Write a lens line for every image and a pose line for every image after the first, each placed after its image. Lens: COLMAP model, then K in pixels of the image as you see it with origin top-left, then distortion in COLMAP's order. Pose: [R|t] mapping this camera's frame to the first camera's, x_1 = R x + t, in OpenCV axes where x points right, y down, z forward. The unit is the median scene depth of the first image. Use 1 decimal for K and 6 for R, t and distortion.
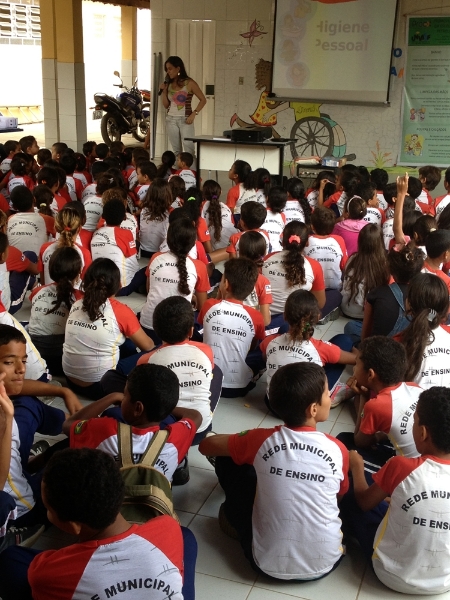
lens RADIAL K [[837.6, 0, 236.2], [0, 837.6, 303.9], [0, 0, 1]] dist [0.096309, 0.000000]
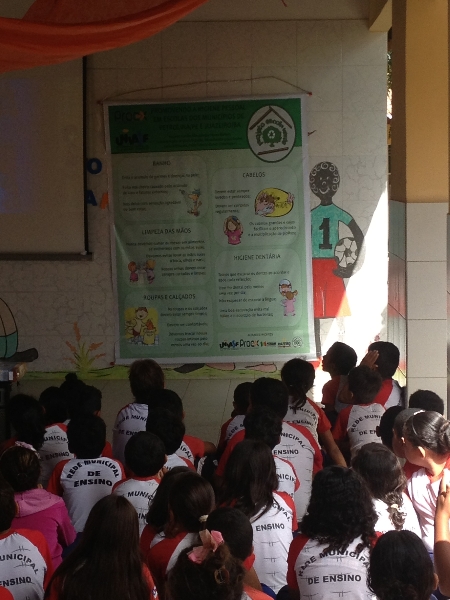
lens RADIAL K [[837.6, 0, 228.4], [0, 837.6, 302.6], [0, 0, 1]] dist [0.096309, 0.000000]
pose [[0.967325, -0.054139, 0.247693, 0.135118], [0.109820, 0.970004, -0.216866, -0.081506], [-0.228522, 0.236982, 0.944255, 0.485181]]
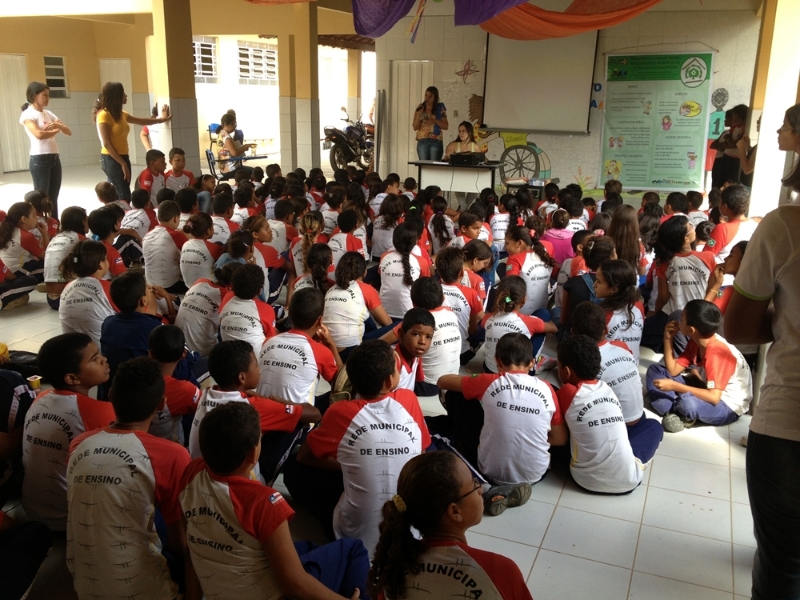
lens RADIAL K [[801.8, 0, 410.4], [0, 801.8, 304.8], [0, 0, 1]] dist [0.083700, 0.000000]
pose [[0.999061, 0.004141, -0.043133, -0.008061], [-0.005469, 0.999513, -0.030735, 0.023163], [0.042985, 0.030942, 0.998596, -0.065008]]
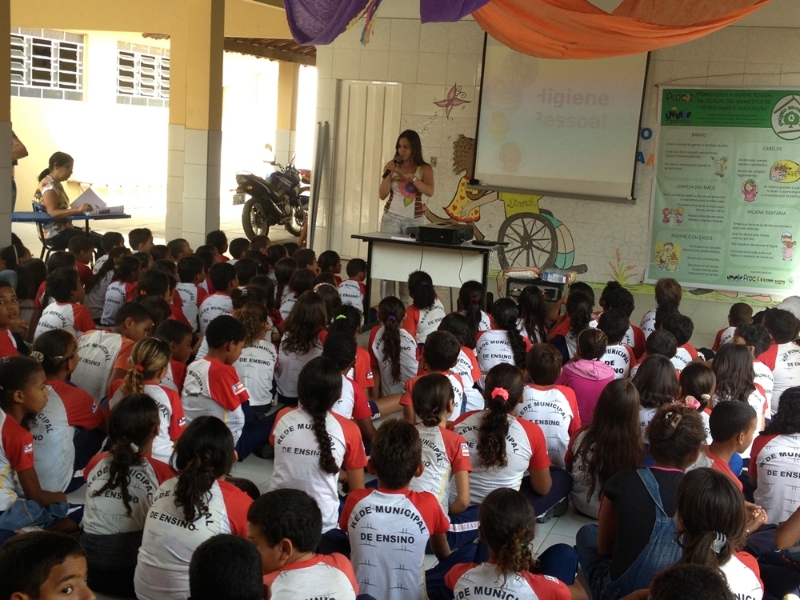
lens RADIAL K [[1107.0, 0, 414.4], [0, 1107.0, 300.8], [0, 0, 1]] dist [0.137096, 0.000000]
pose [[0.999228, 0.038482, -0.007913, 0.001579], [-0.039193, 0.990312, -0.133214, -0.014017], [0.002710, 0.133422, 0.991056, 0.052960]]
